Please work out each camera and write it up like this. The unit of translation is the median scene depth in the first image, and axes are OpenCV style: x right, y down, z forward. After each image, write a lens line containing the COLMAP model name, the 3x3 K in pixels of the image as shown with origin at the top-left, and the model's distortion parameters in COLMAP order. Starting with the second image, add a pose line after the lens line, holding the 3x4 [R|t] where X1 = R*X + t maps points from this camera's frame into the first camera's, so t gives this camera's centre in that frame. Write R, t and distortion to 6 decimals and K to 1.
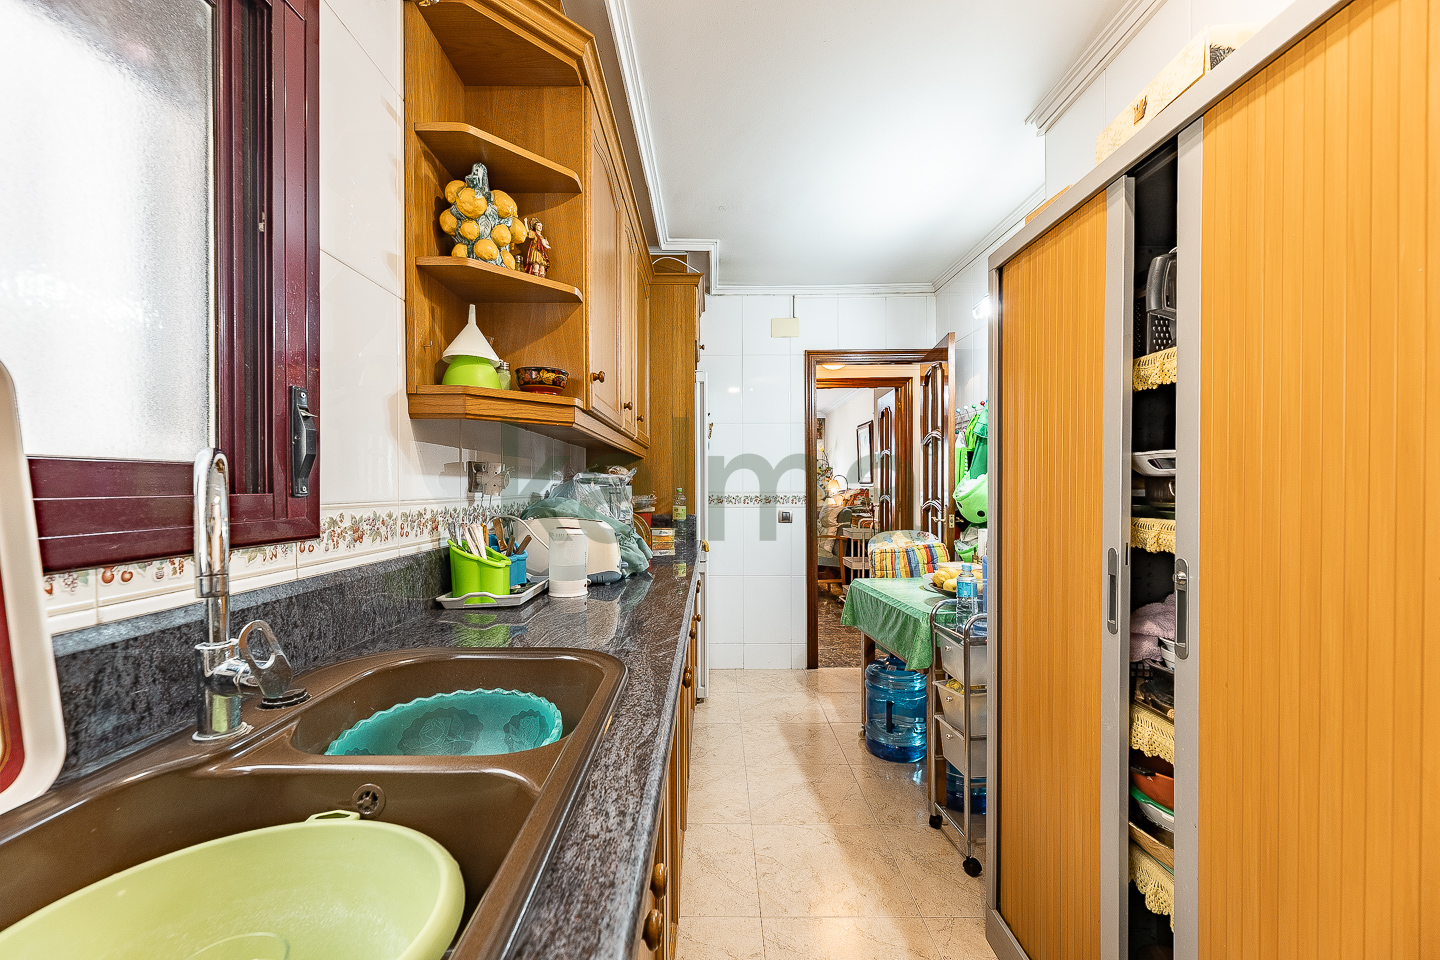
lens RADIAL K [[591.5, 0, 718.7], [0, 591.5, 489.4], [0, 0, 1]] dist [-0.007102, -0.000647]
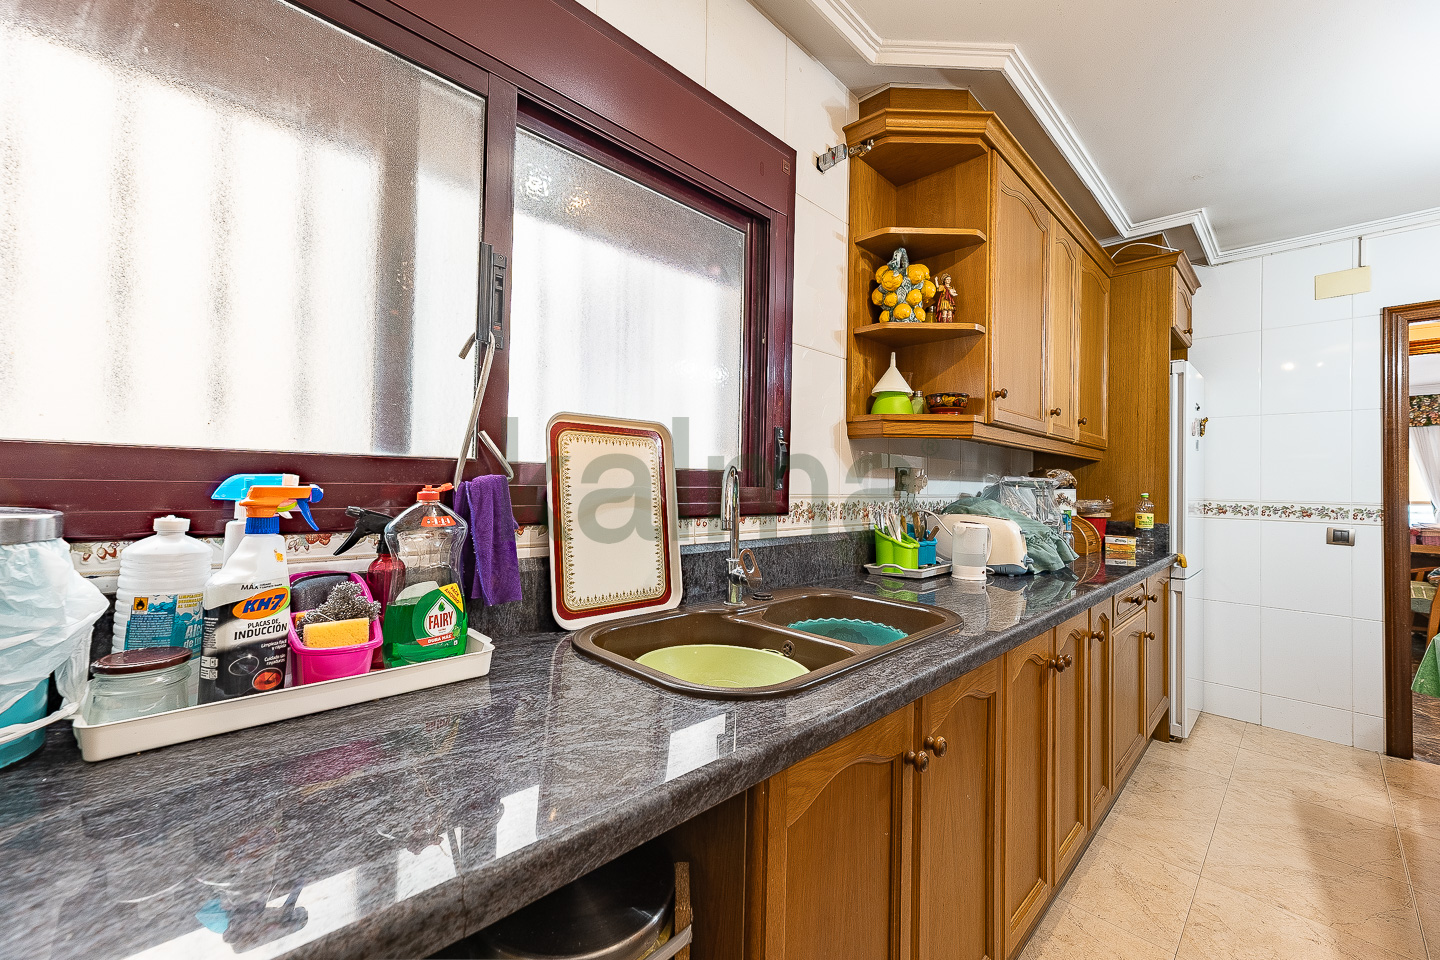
lens RADIAL K [[597.5, 0, 715.2], [0, 597.5, 462.5], [0, 0, 1]] dist [-0.000012, 0.000095]
pose [[0.696219, -0.008207, -0.717783, 0.284163], [-0.025310, 0.999032, -0.035972, 0.000057], [0.717383, 0.043212, 0.695338, -0.242442]]
